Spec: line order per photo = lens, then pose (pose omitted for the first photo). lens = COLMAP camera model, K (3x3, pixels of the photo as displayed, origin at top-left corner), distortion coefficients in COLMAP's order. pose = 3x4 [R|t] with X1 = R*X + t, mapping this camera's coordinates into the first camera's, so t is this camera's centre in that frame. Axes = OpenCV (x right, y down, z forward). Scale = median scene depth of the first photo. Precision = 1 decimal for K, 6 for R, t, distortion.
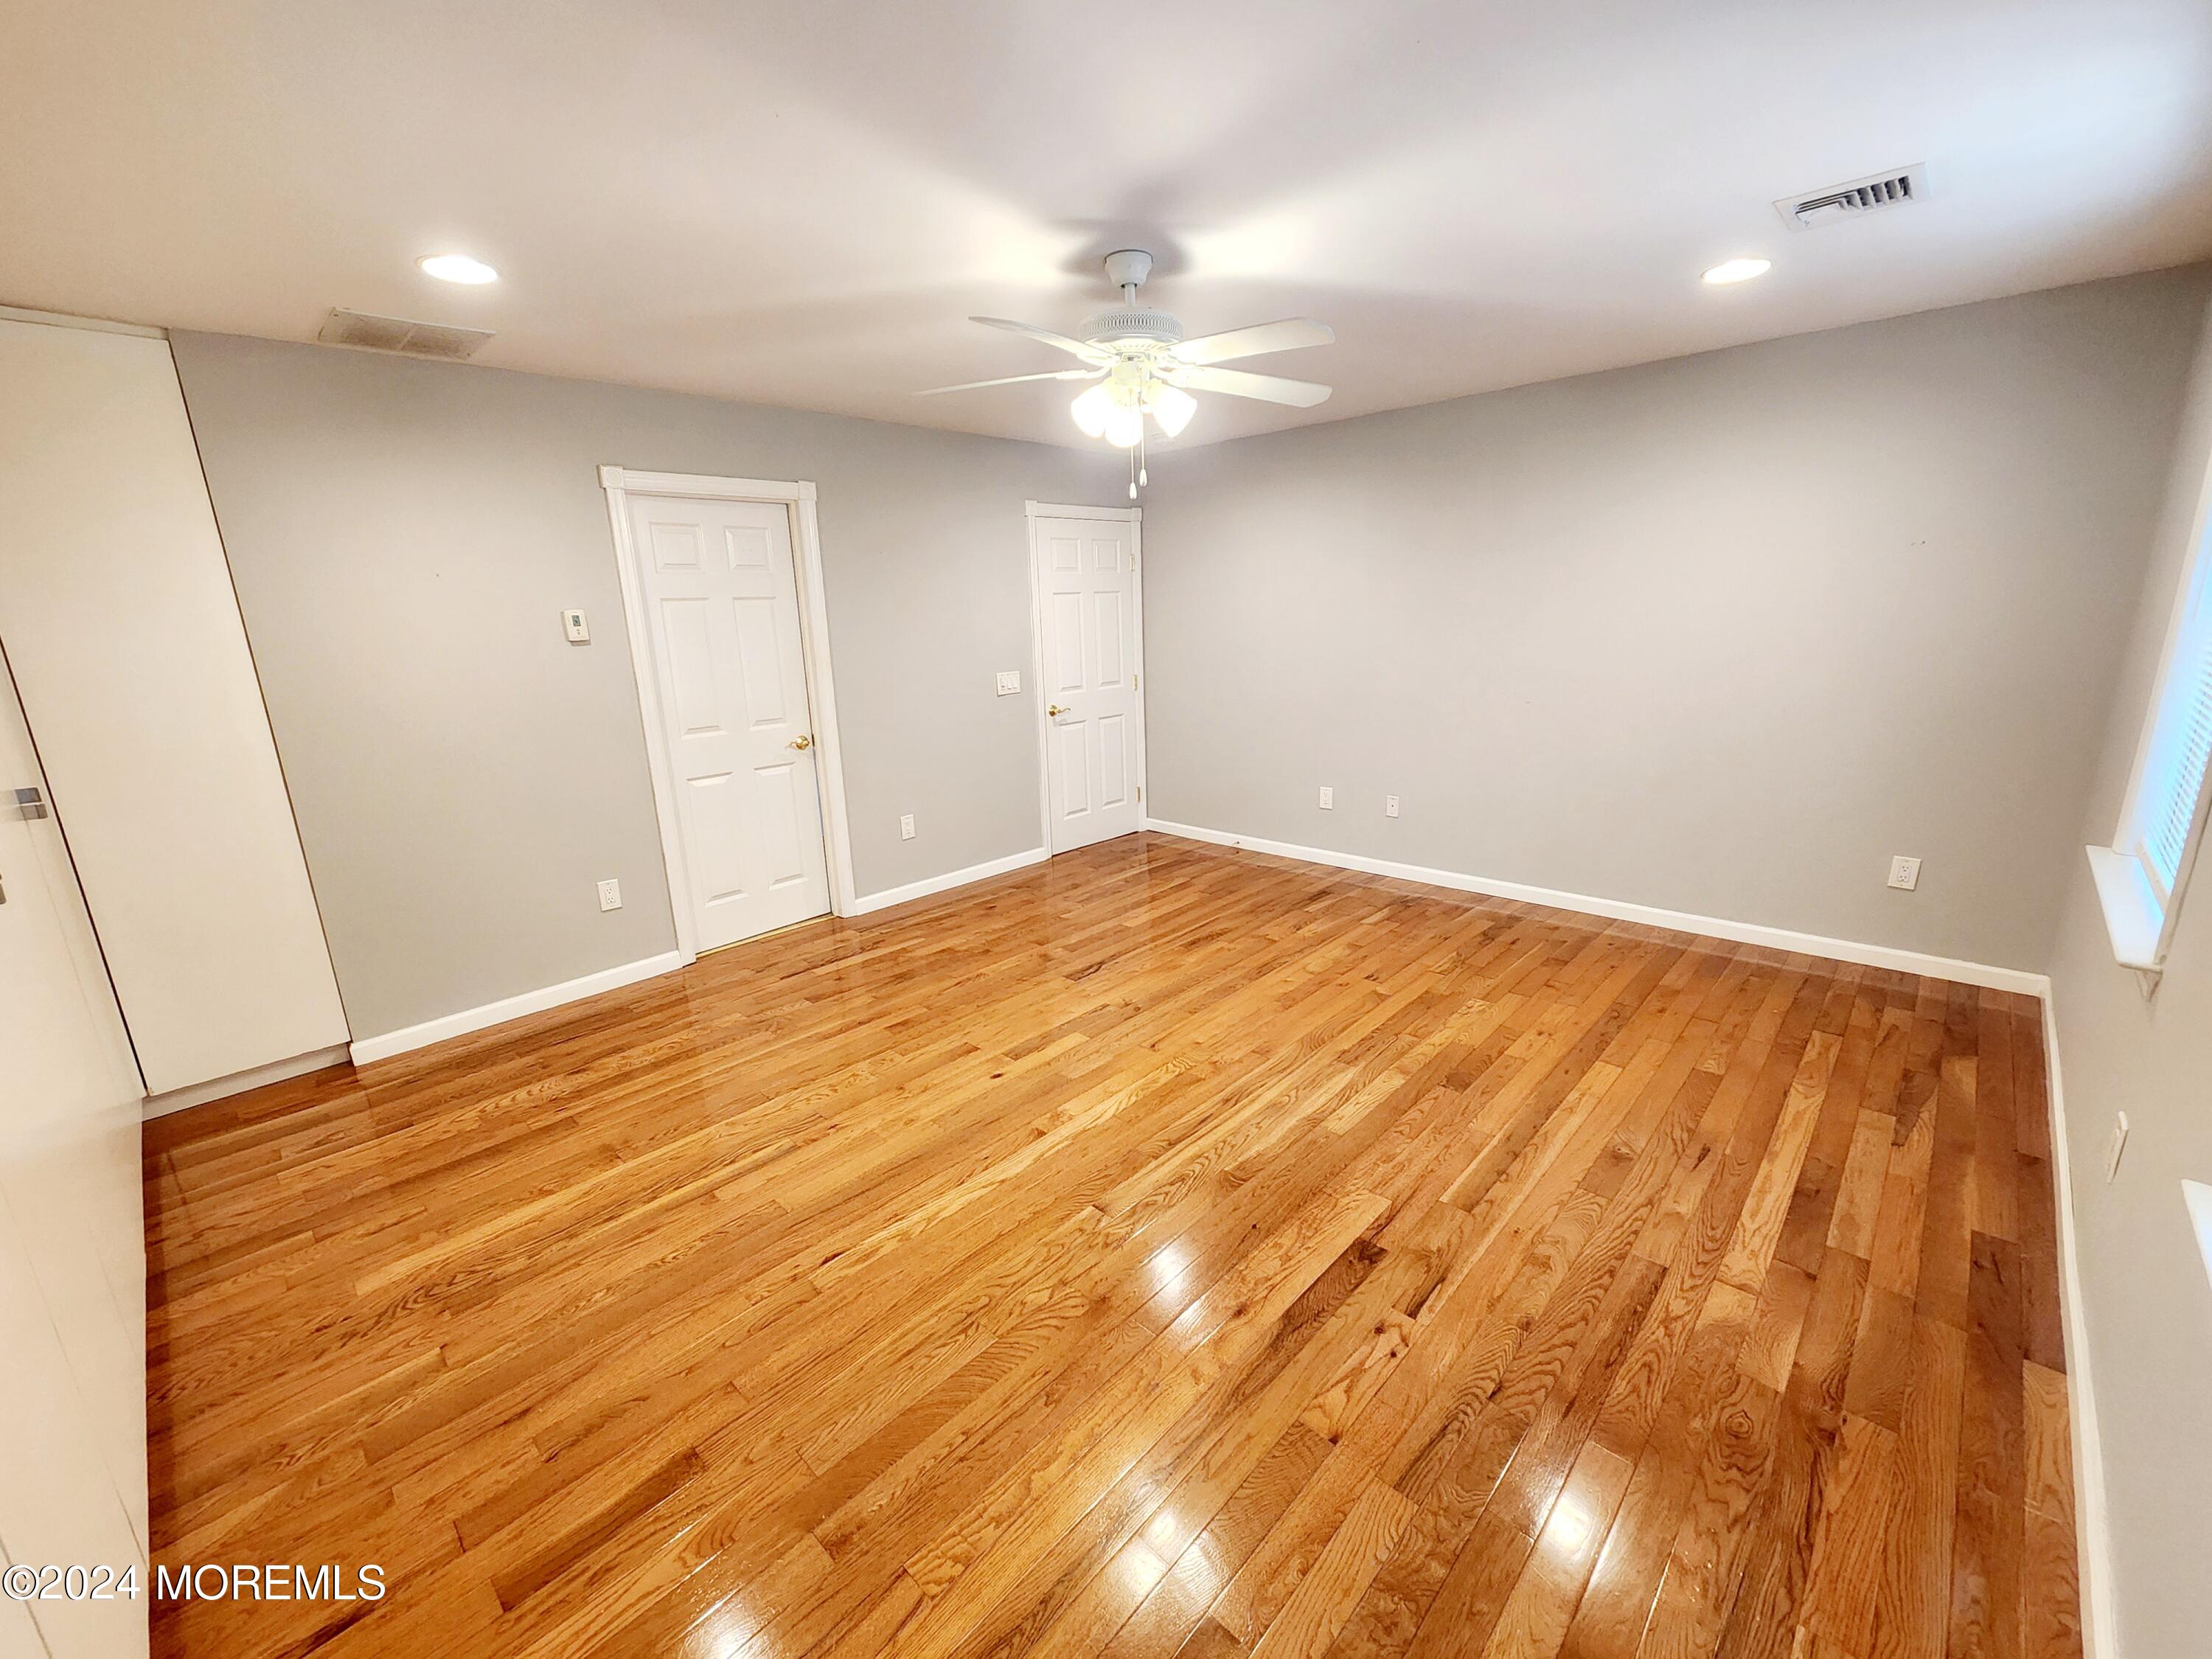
lens RADIAL K [[899.6, 0, 1102.0], [0, 899.6, 834.2], [0, 0, 1]] dist [0.003247, -0.001957]
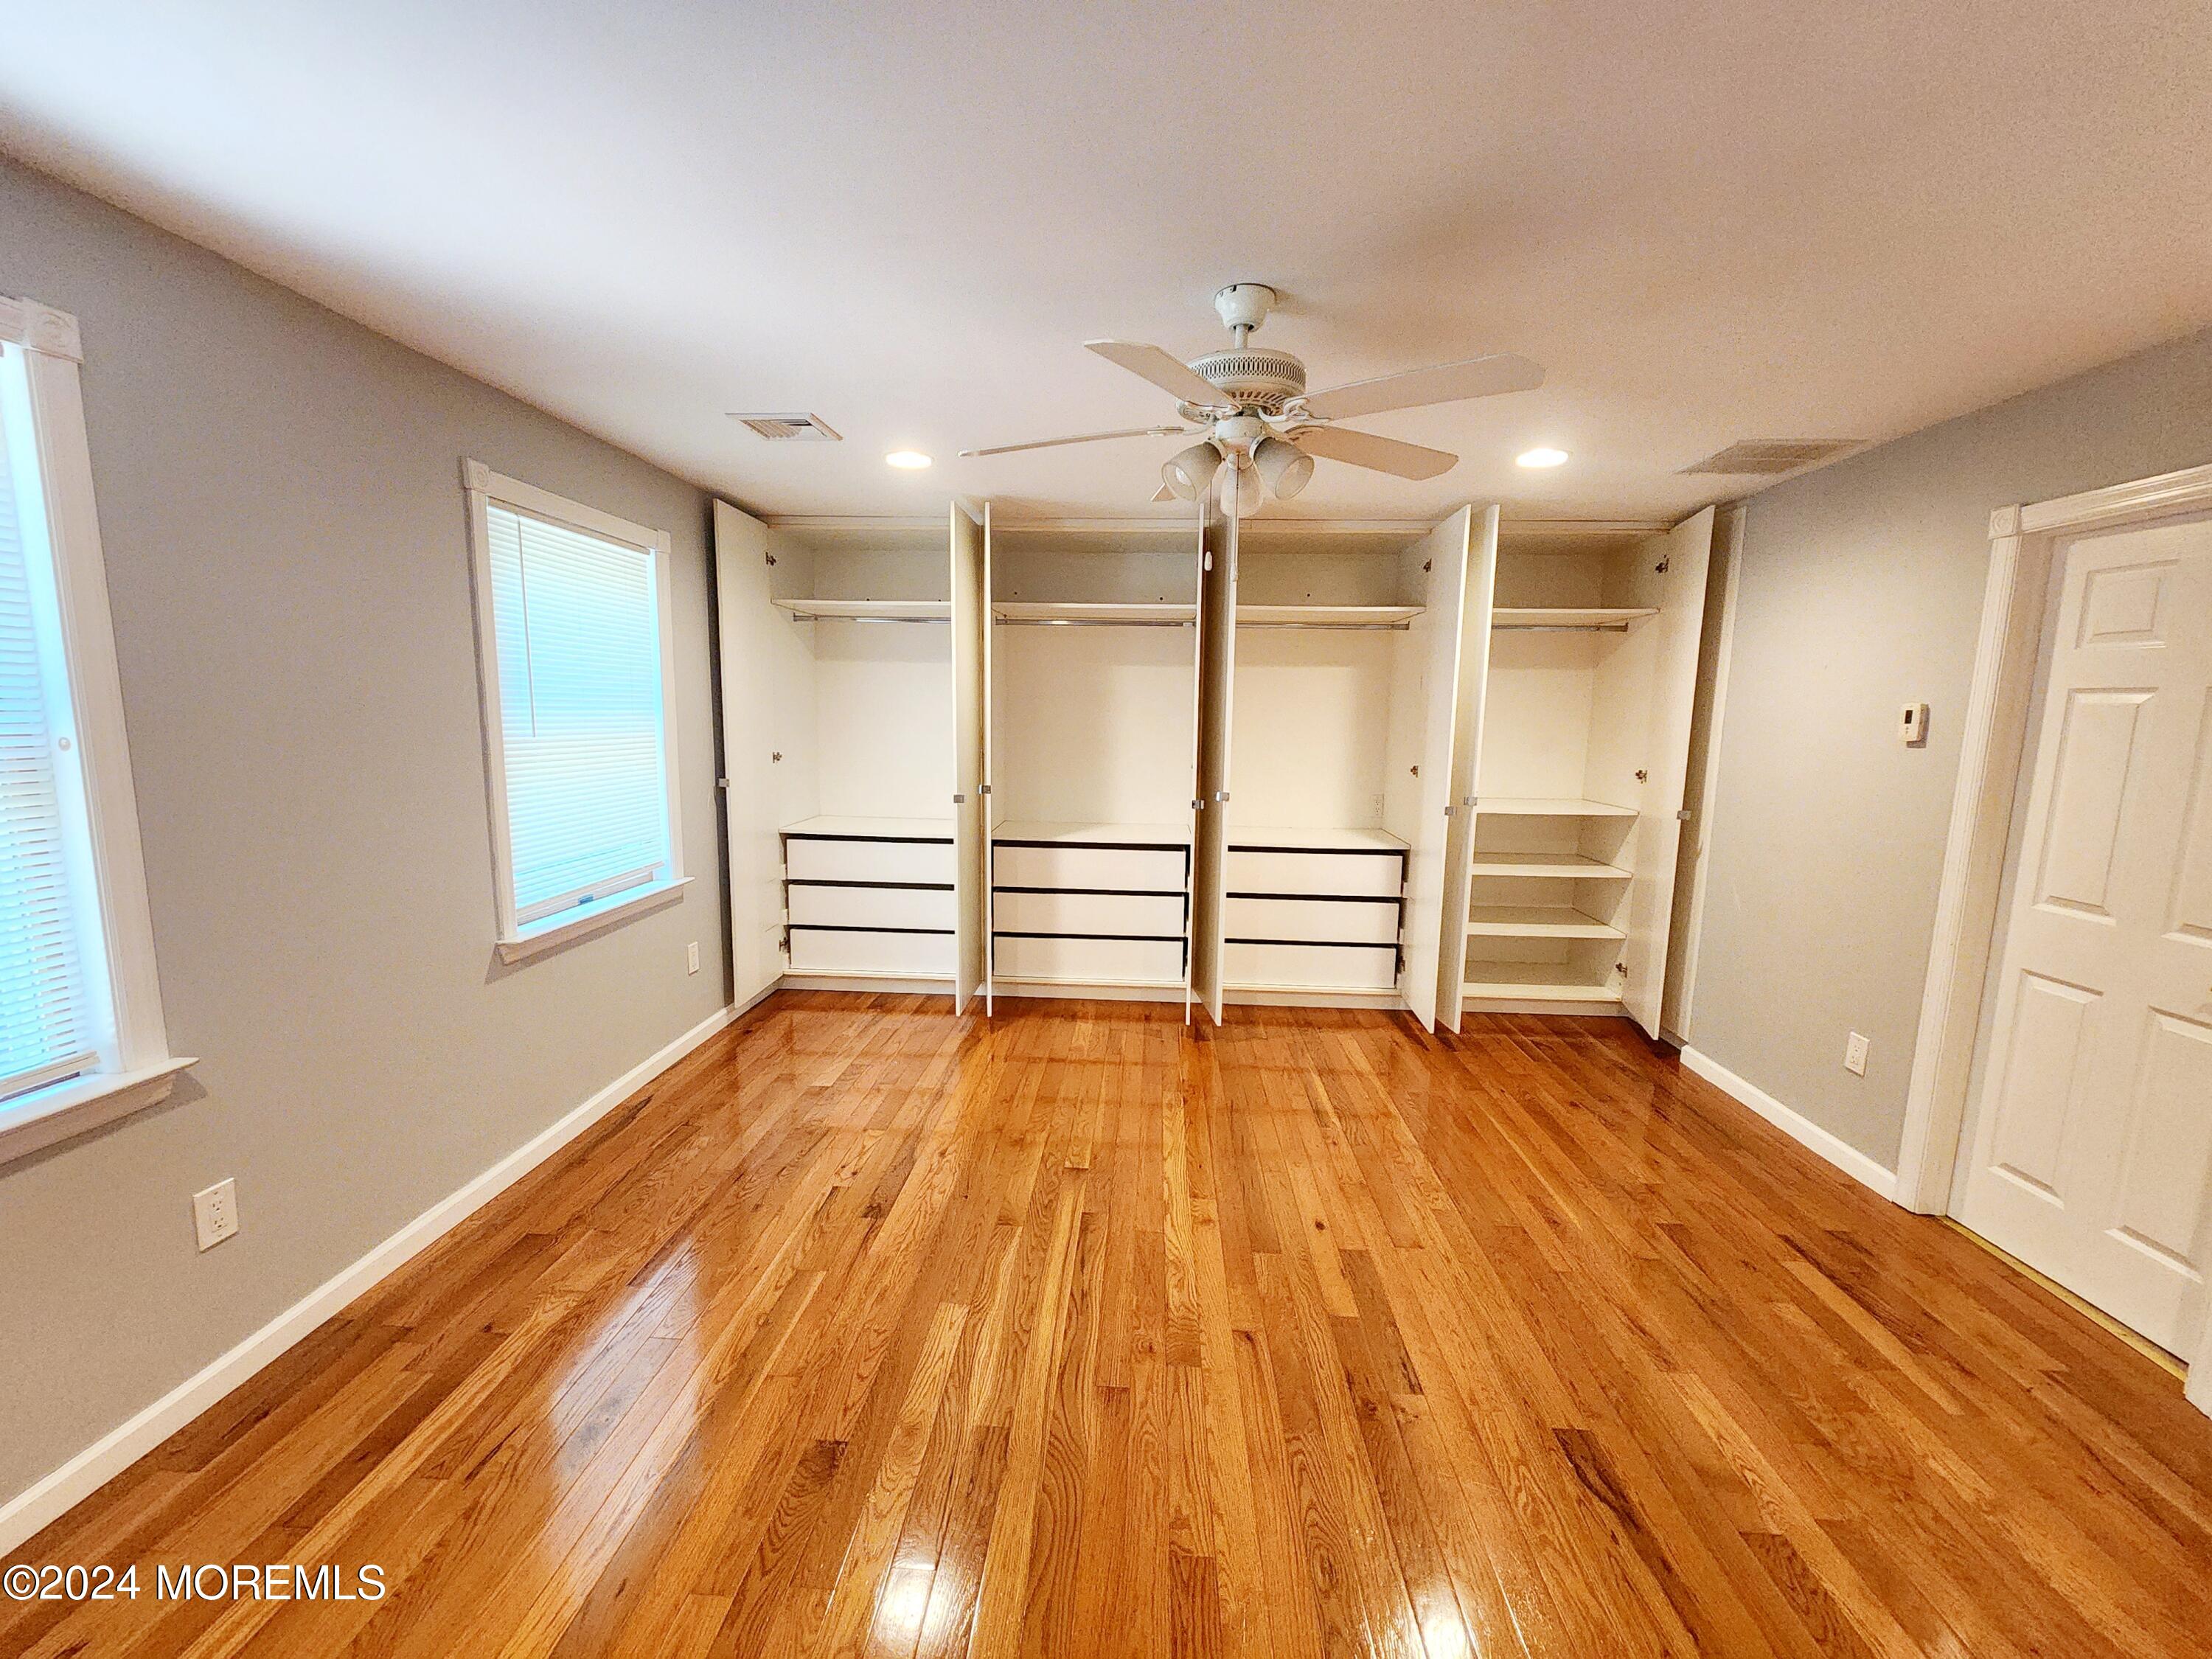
lens RADIAL K [[899.6, 0, 1107.4], [0, 899.6, 826.5], [0, 0, 1]] dist [0.003247, -0.001957]
pose [[-0.758015, 0.105726, -0.643611, 0.539886], [-0.152778, 0.930541, 0.332794, -0.340838], [0.634092, 0.350593, -0.689211, 1.266403]]
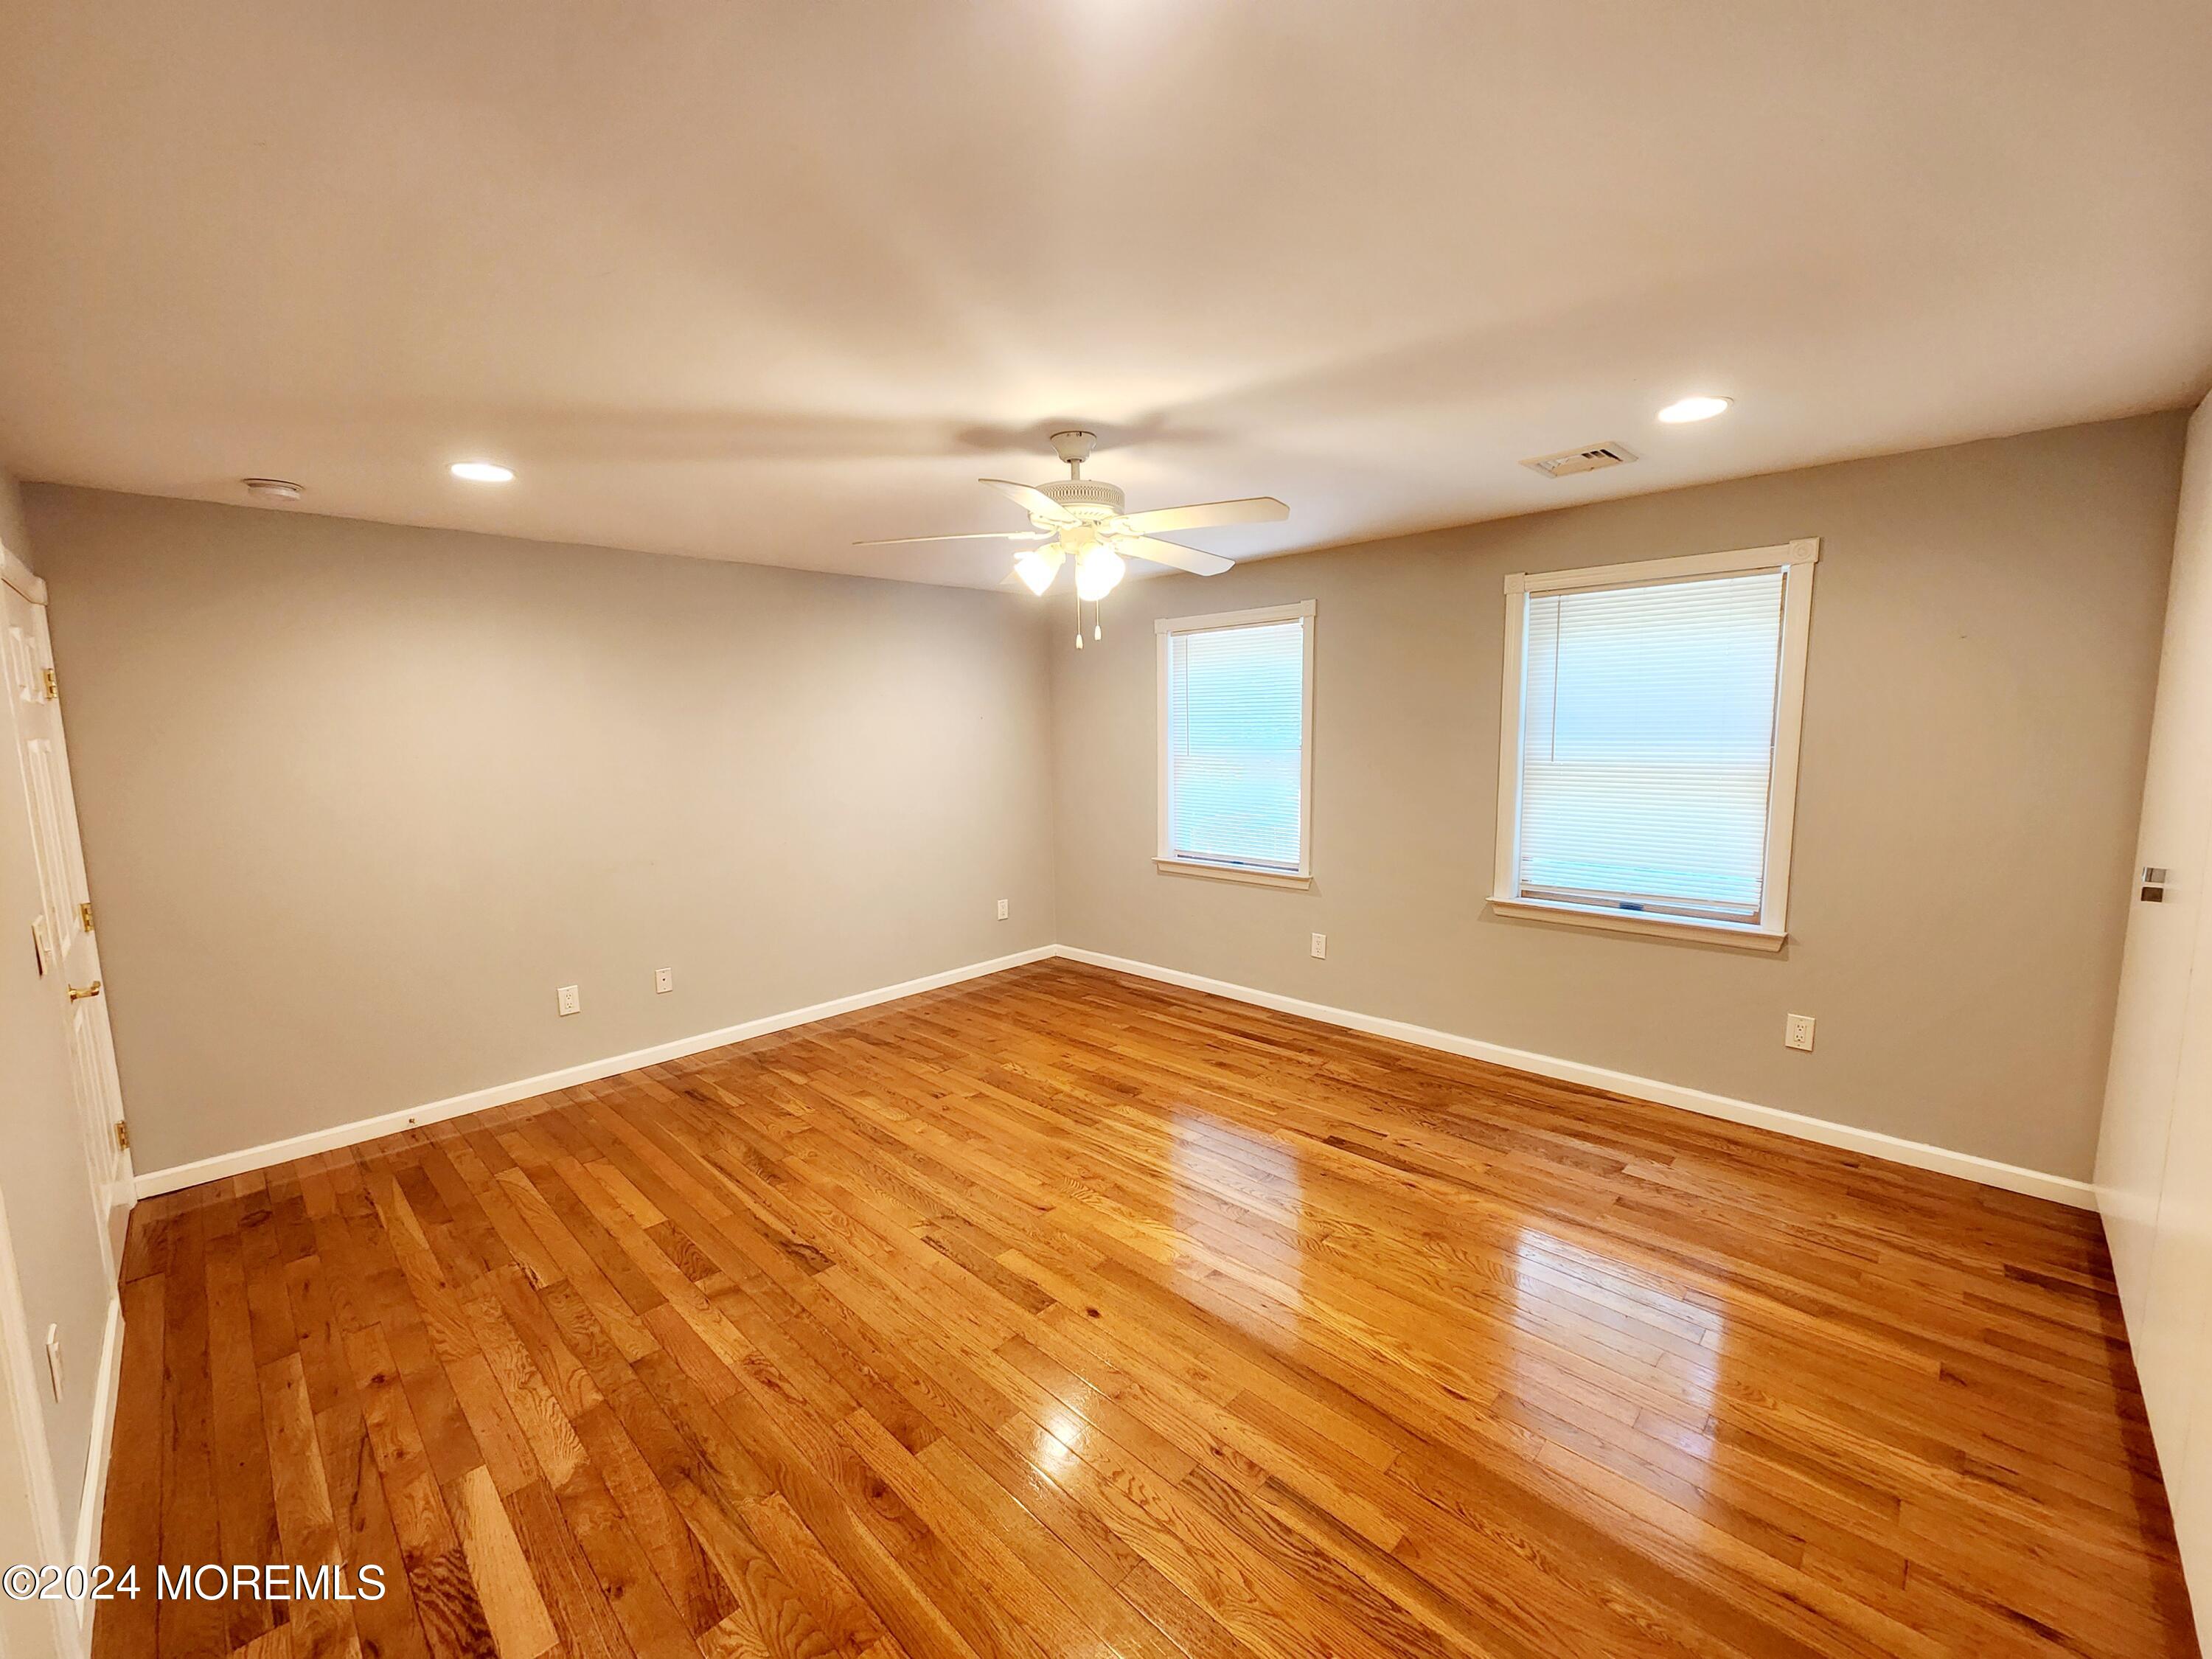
lens RADIAL K [[899.6, 0, 1097.5], [0, 899.6, 837.5], [0, 0, 1]] dist [0.003247, -0.001957]
pose [[0.016865, -0.091682, 0.995646, -0.833749], [0.263922, 0.960879, 0.084010, -0.197415], [-0.964397, 0.261356, 0.040402, 0.805053]]
